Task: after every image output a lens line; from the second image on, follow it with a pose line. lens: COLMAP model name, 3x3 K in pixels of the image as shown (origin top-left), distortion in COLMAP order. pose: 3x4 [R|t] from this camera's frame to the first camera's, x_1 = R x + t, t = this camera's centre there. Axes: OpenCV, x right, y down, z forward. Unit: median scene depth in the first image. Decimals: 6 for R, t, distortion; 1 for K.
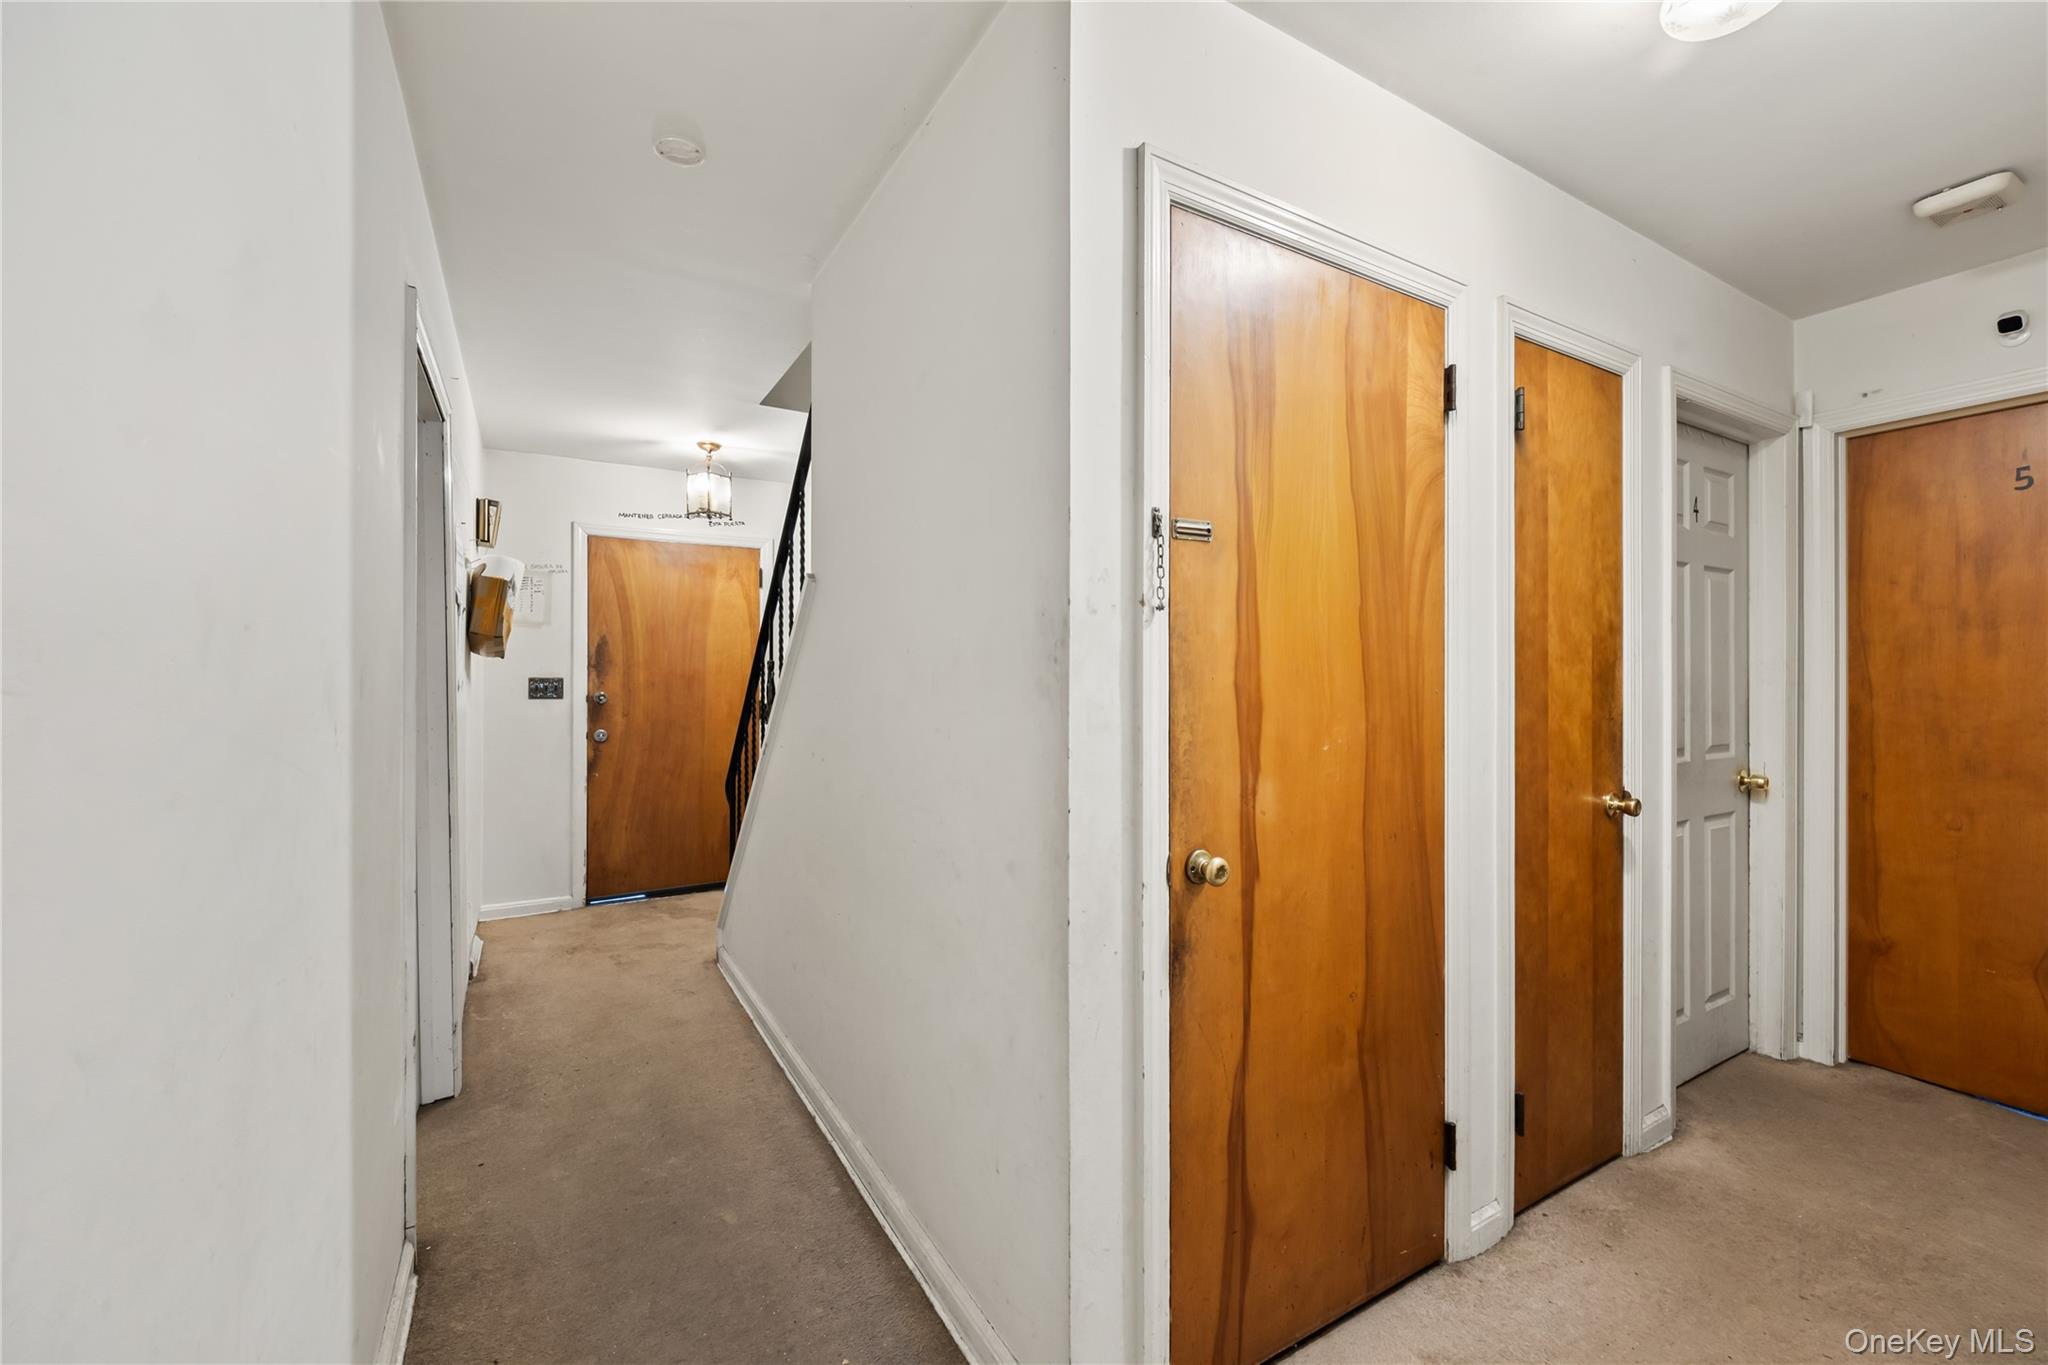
lens RADIAL K [[843.6, 0, 1028.6], [0, 843.6, 680.7], [0, 0, 1]] dist [0.000336, 0.000020]
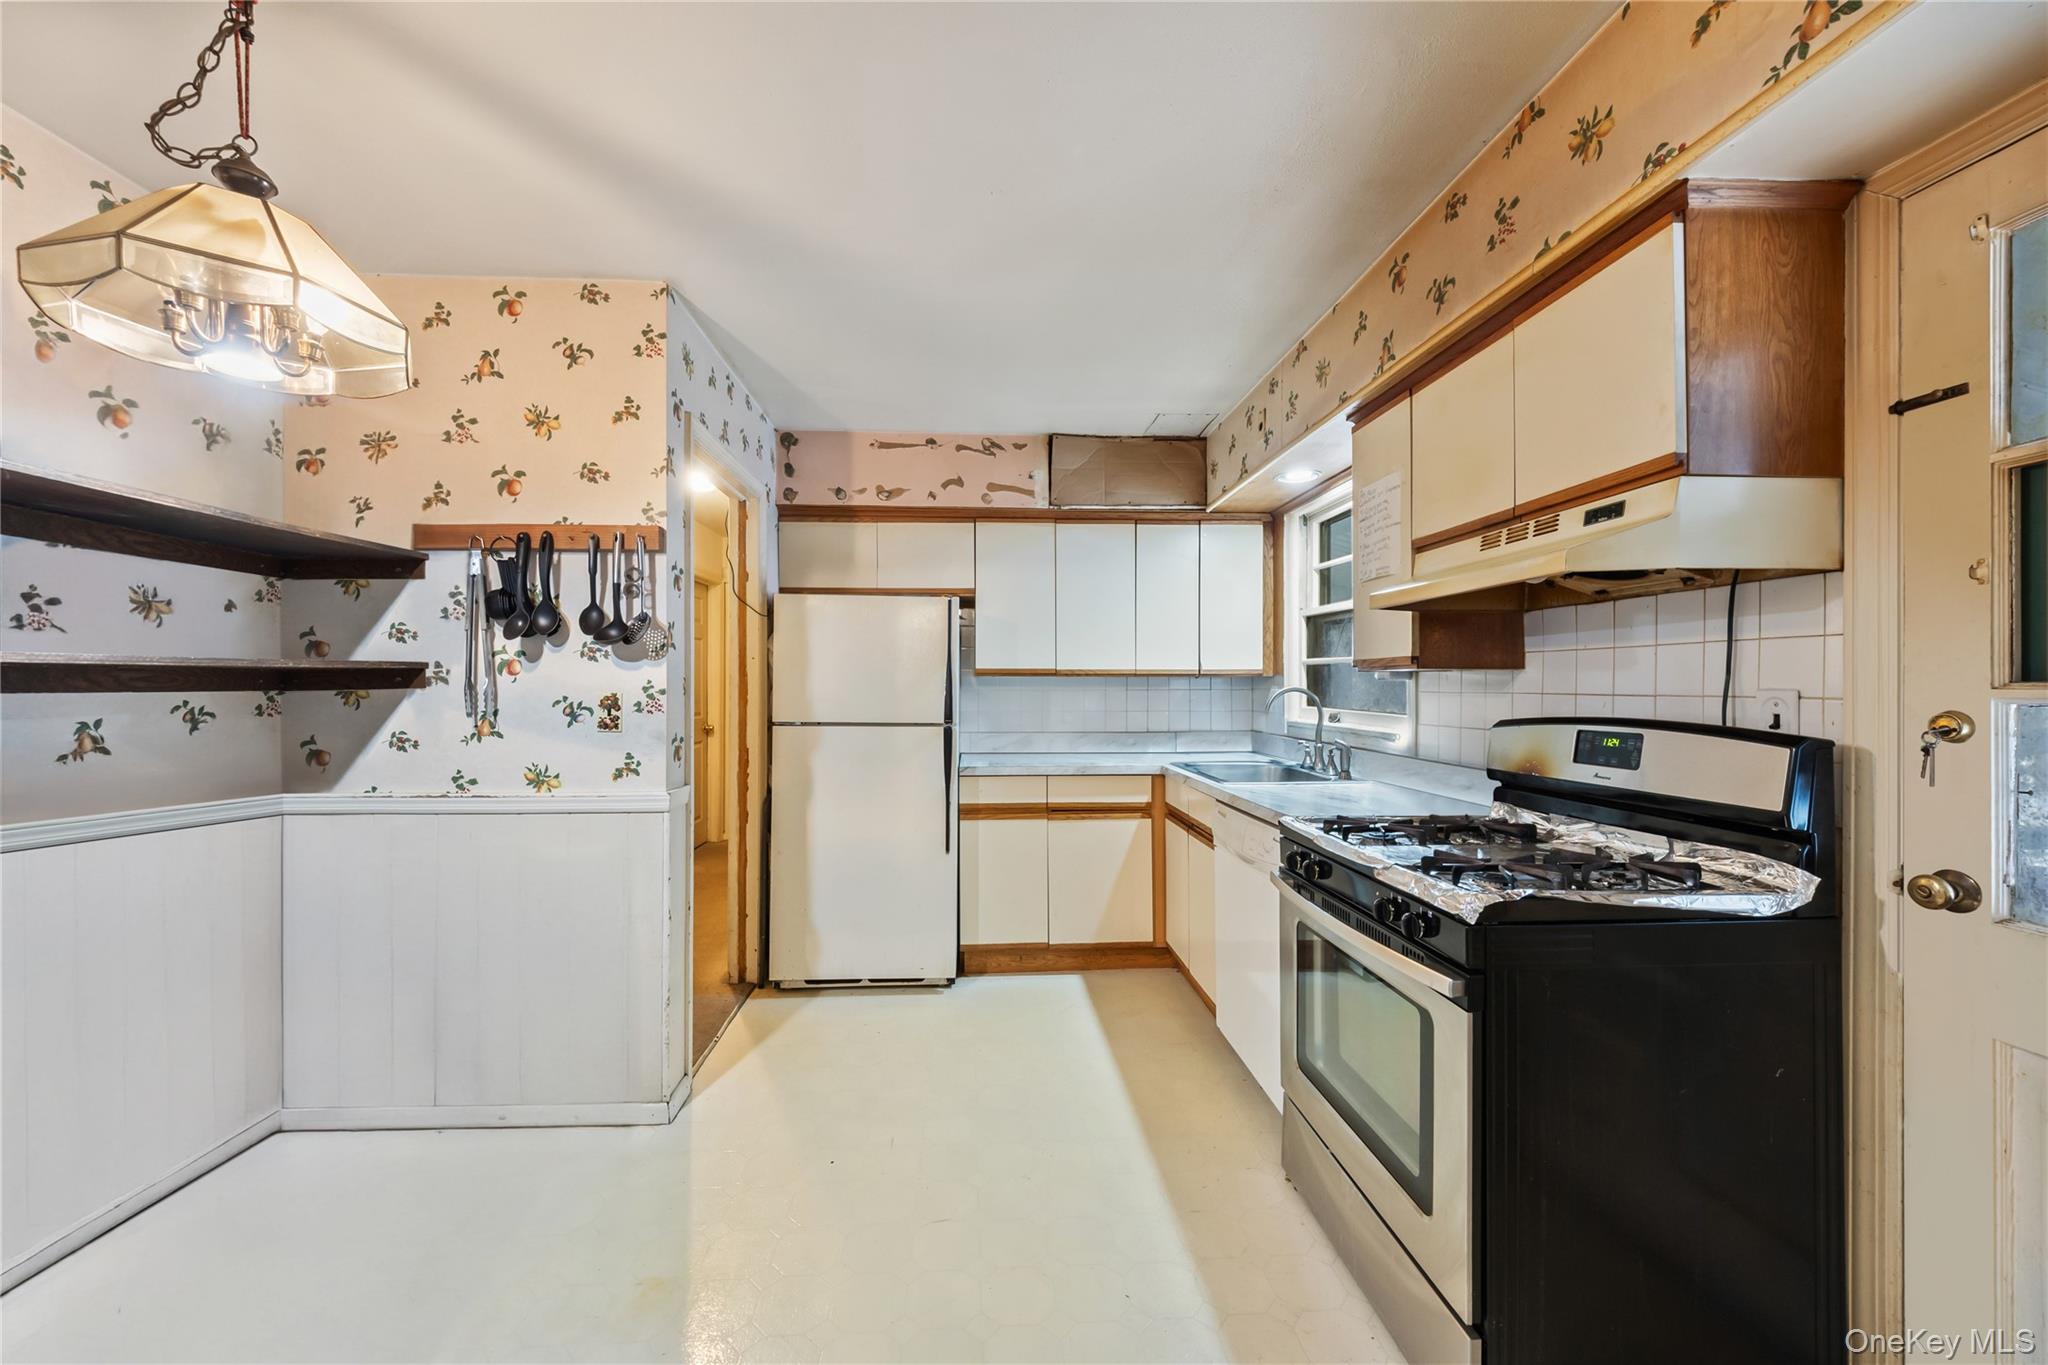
lens RADIAL K [[771.7, 0, 1019.1], [0, 771.7, 684.7], [0, 0, 1]] dist [0.000107, 0.000001]
pose [[0.457323, 0.001646, 0.889299, -0.684439], [-0.001356, 0.999998, -0.001154, -0.002115], [-0.889300, -0.000678, 0.457324, -0.782488]]
